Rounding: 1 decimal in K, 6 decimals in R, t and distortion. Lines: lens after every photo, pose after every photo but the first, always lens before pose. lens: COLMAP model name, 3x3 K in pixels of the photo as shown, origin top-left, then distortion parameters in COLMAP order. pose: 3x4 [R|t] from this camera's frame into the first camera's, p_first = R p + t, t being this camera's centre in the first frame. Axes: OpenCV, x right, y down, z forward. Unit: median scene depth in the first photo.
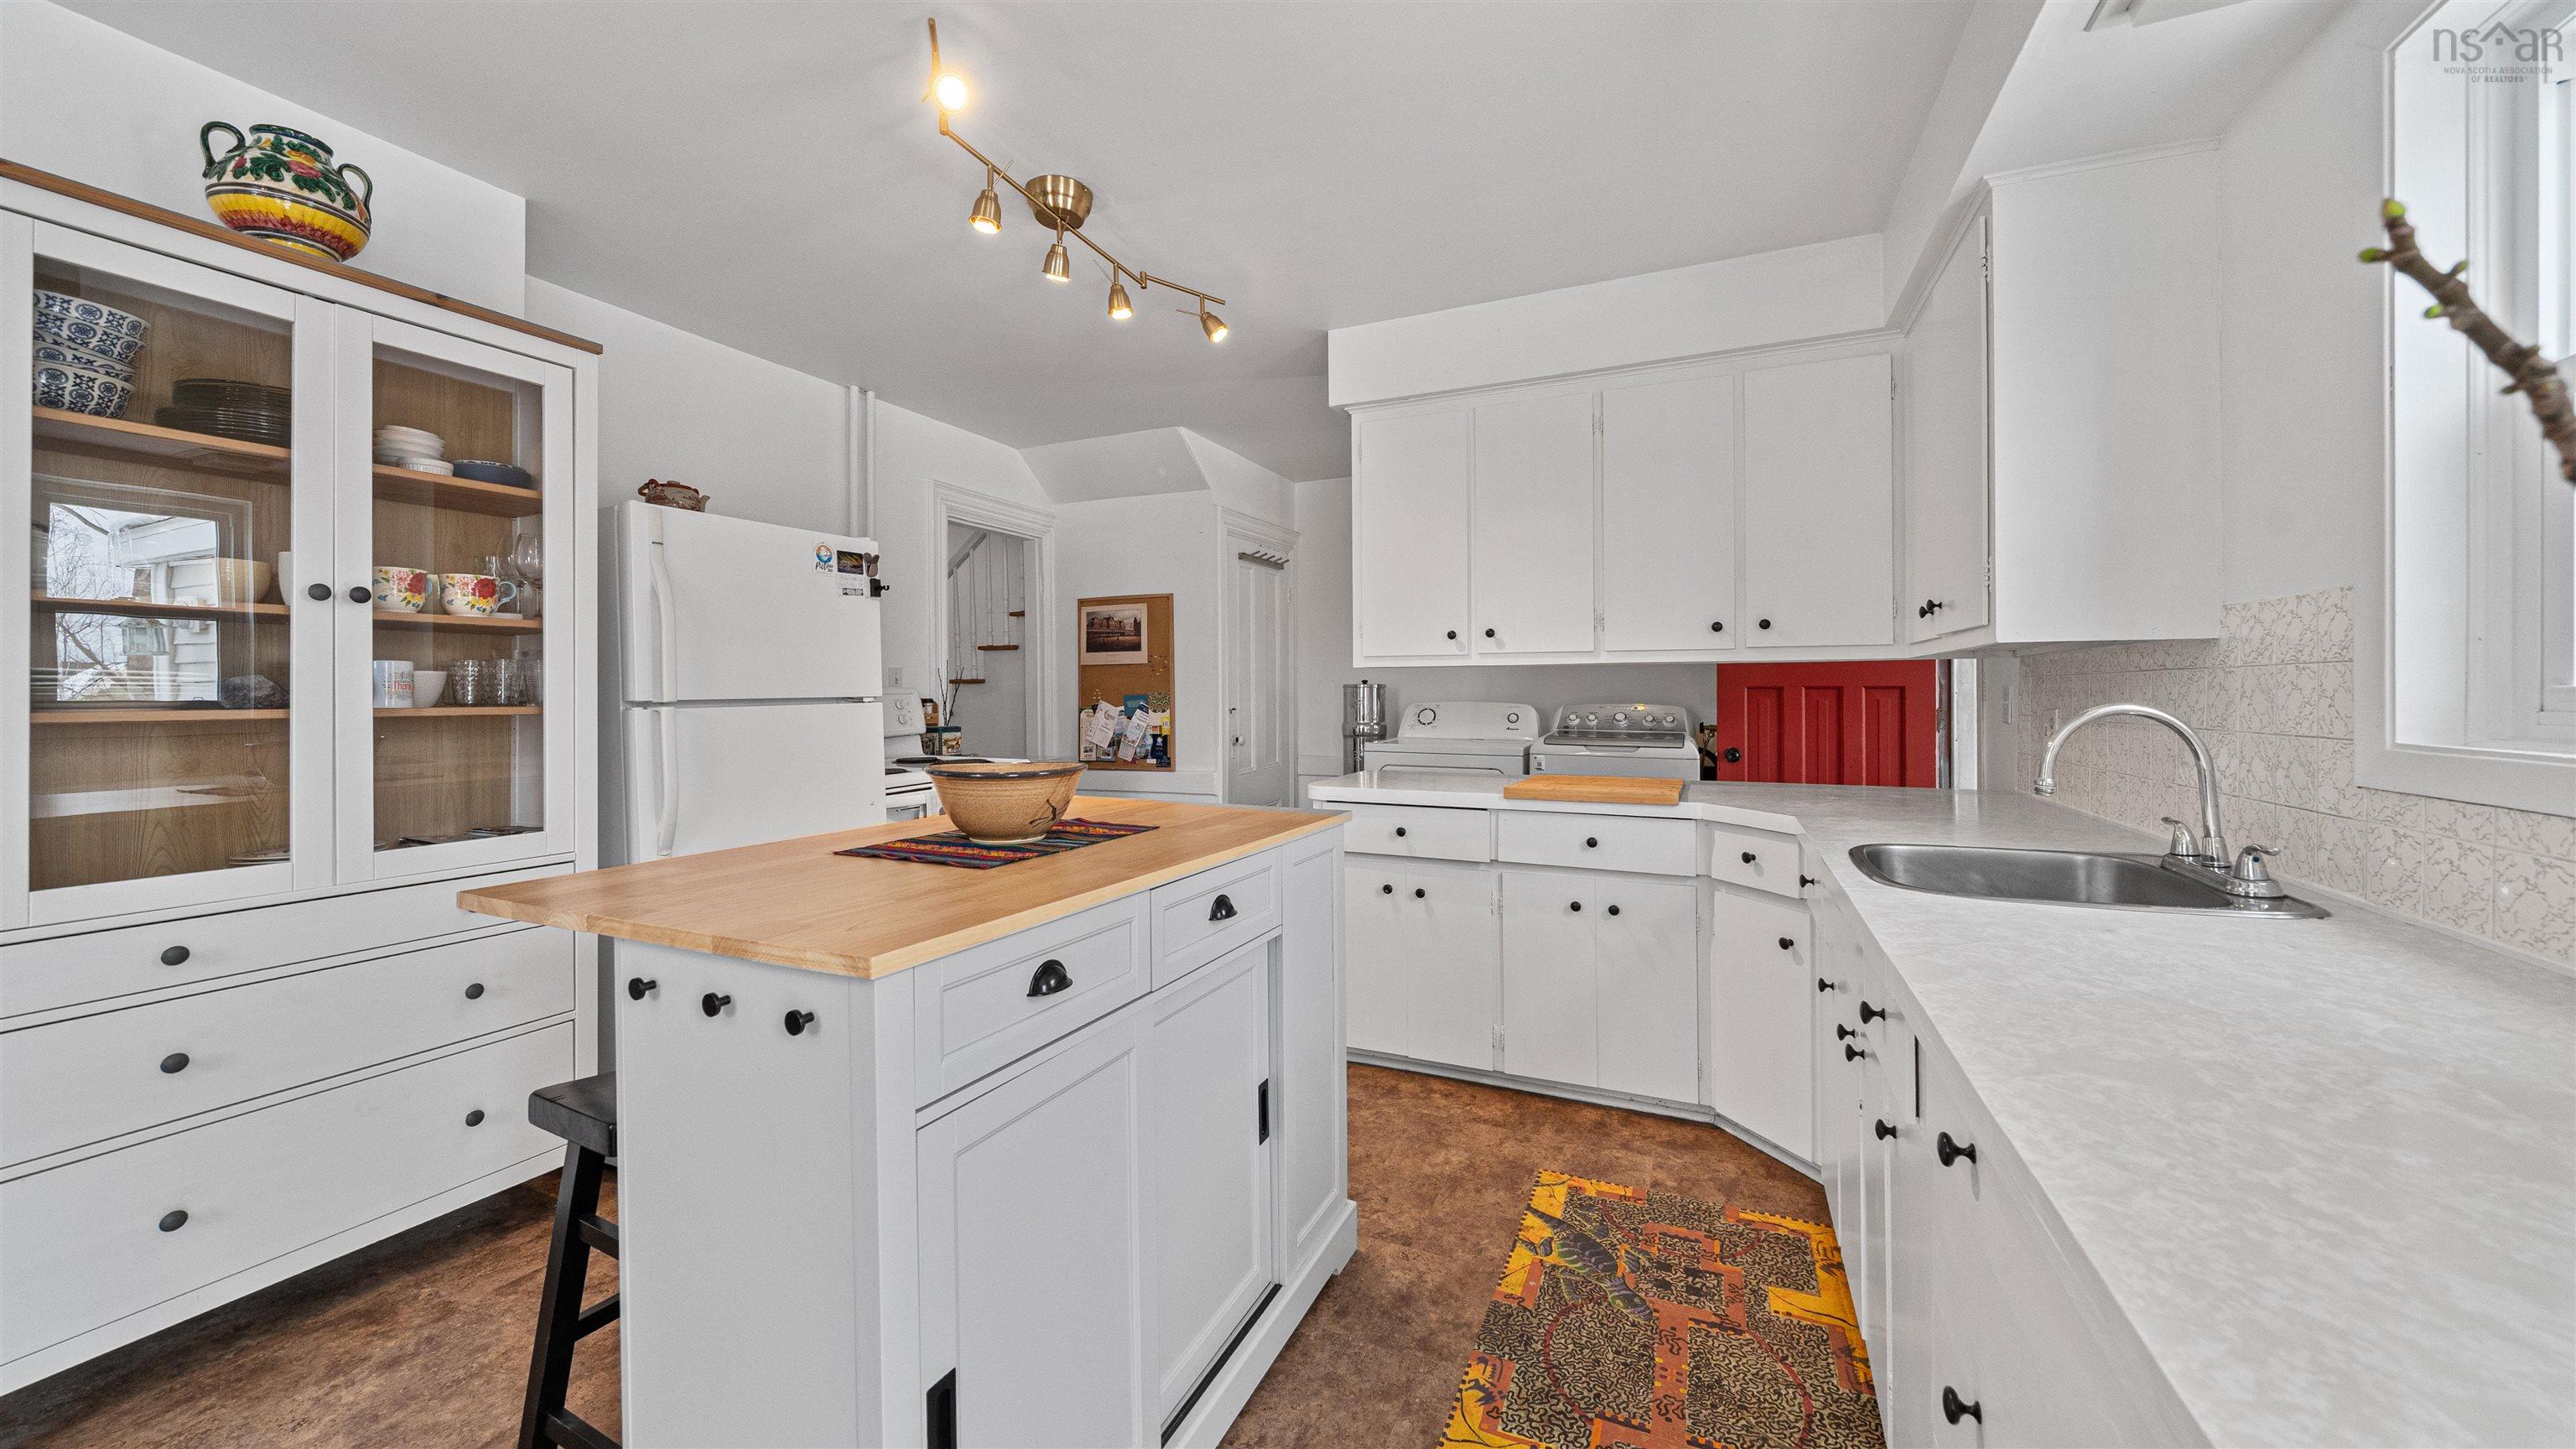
lens RADIAL K [[909.9, 0, 1287.6], [0, 909.9, 692.0], [0, 0, 1]] dist [-0.004112, -0.000065]
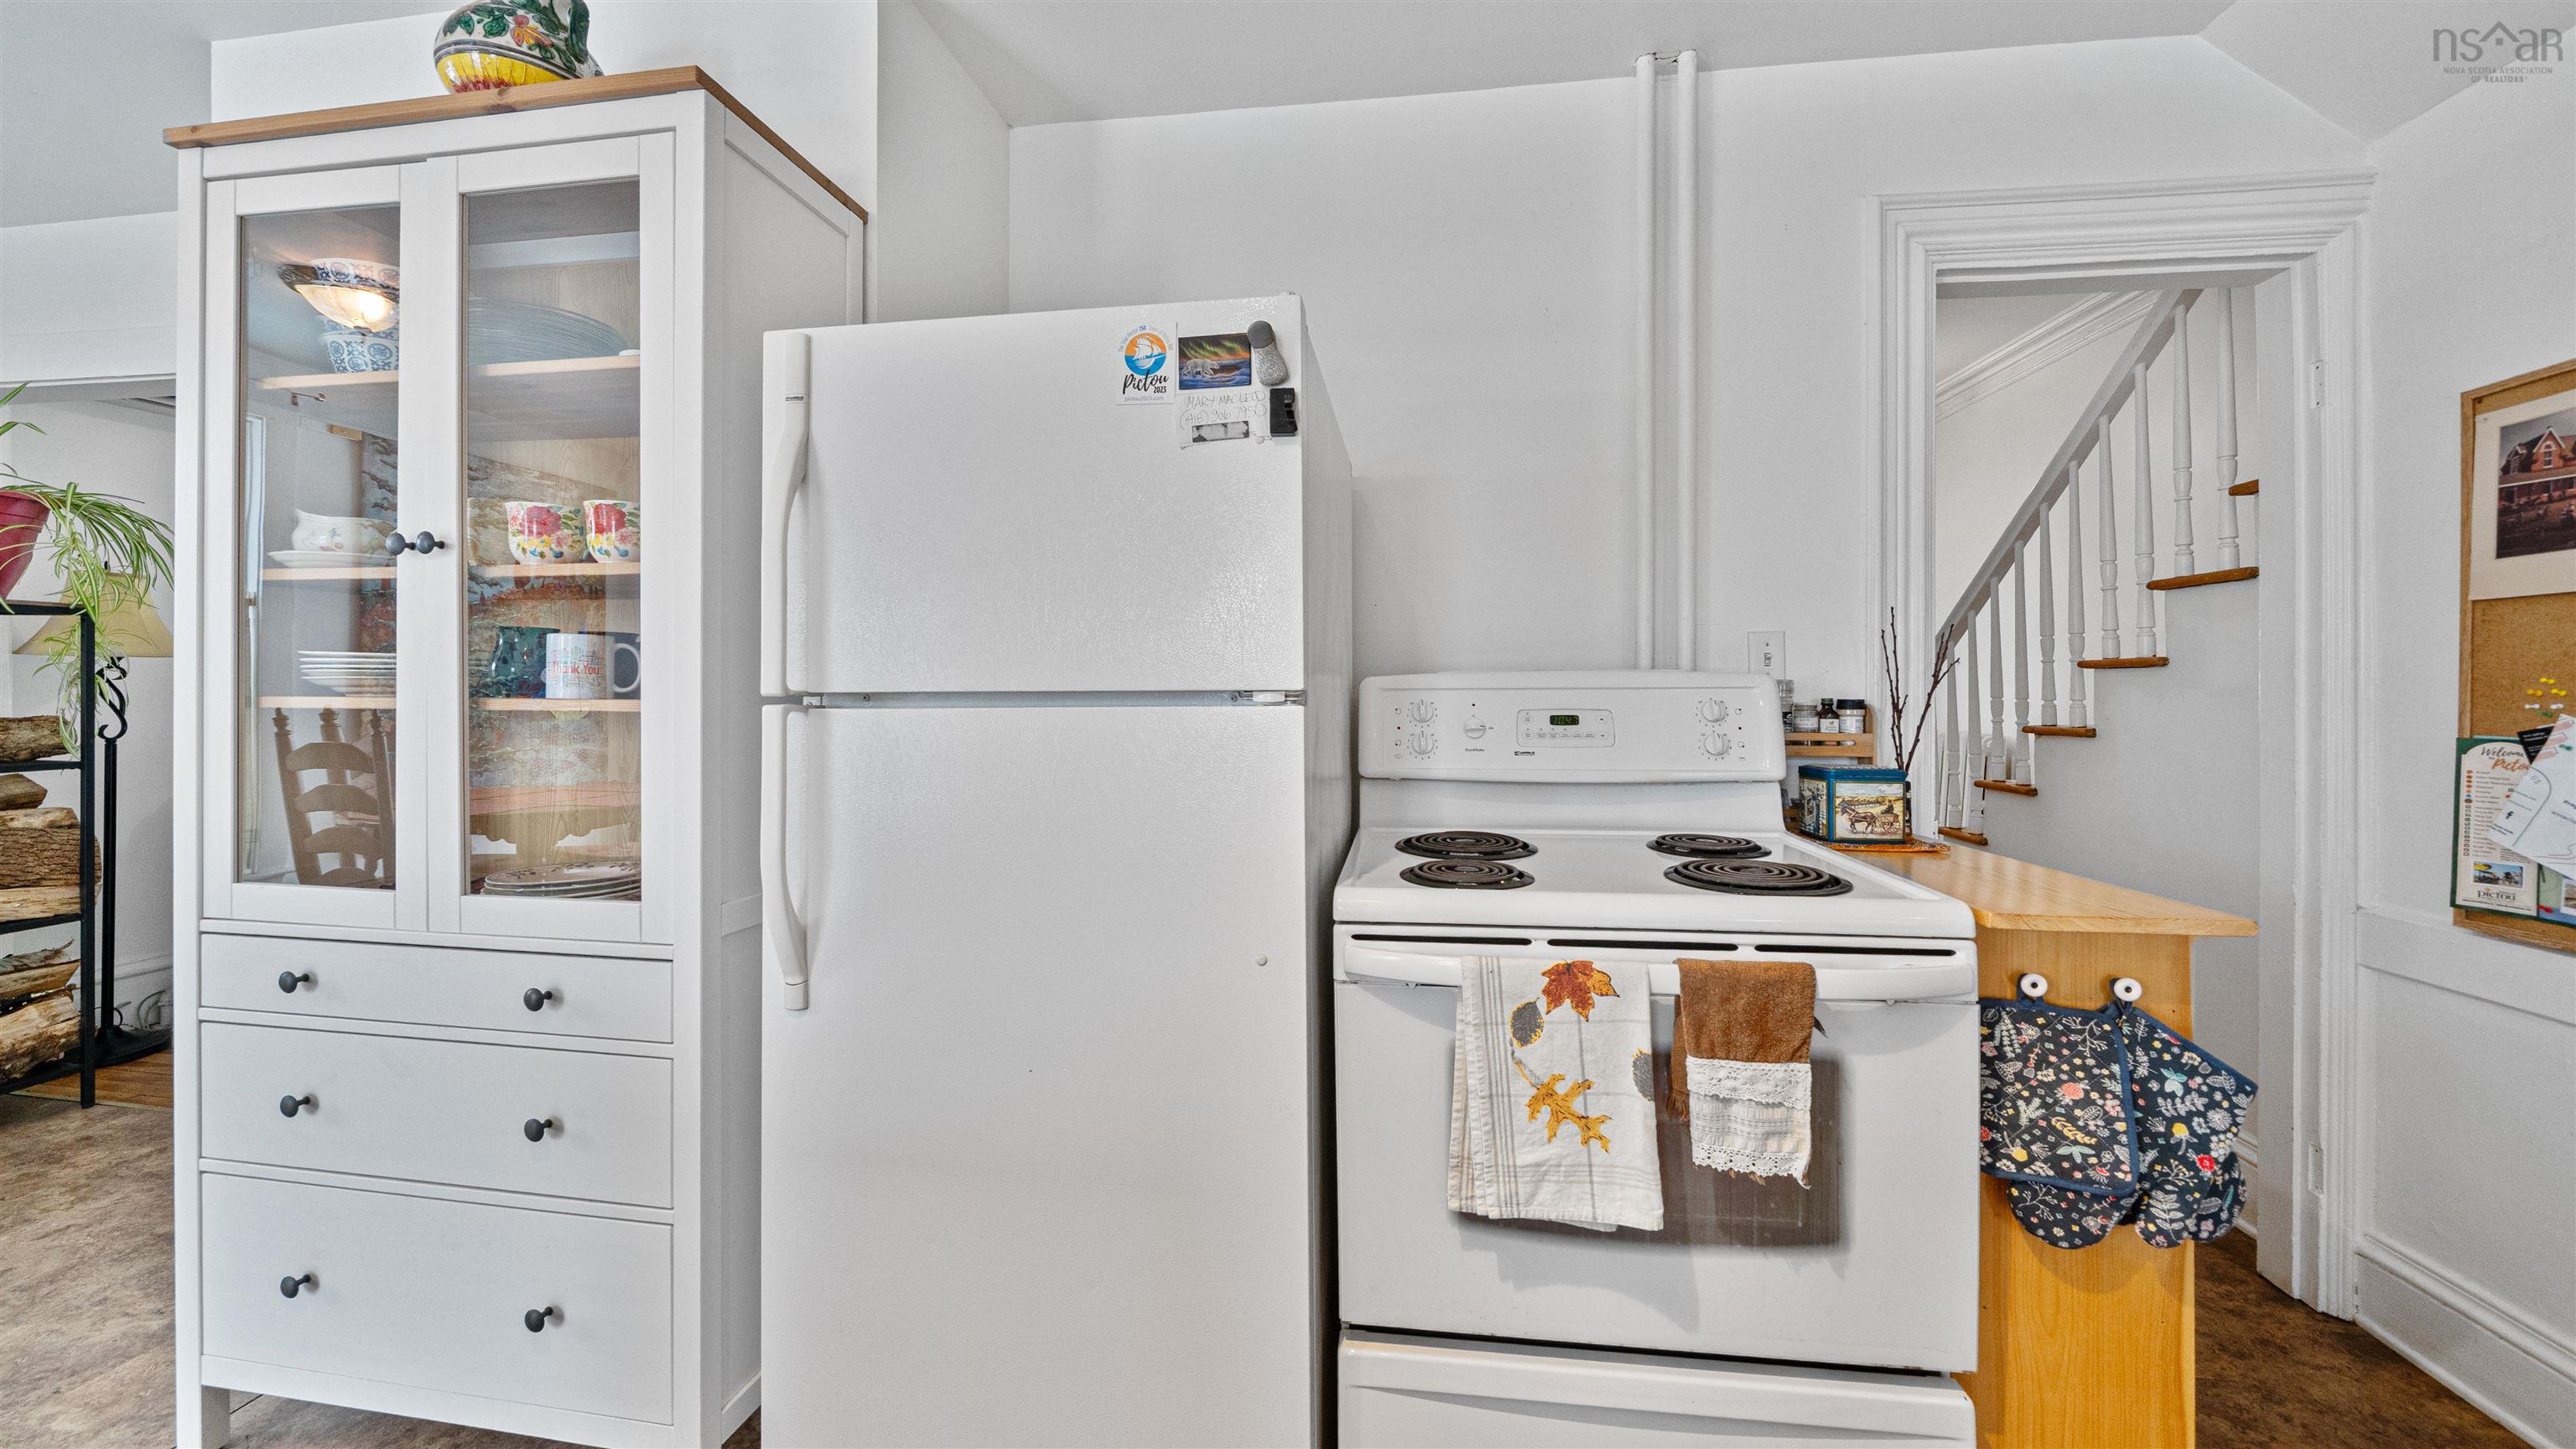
lens RADIAL K [[909.9, 0, 1287.6], [0, 909.9, 692.0], [0, 0, 1]] dist [-0.004112, -0.000065]
pose [[0.286126, 0.005891, -0.958174, -0.077287], [-0.004405, 0.999979, 0.004832, 0.004202], [0.958182, 0.002838, 0.286146, 0.896052]]
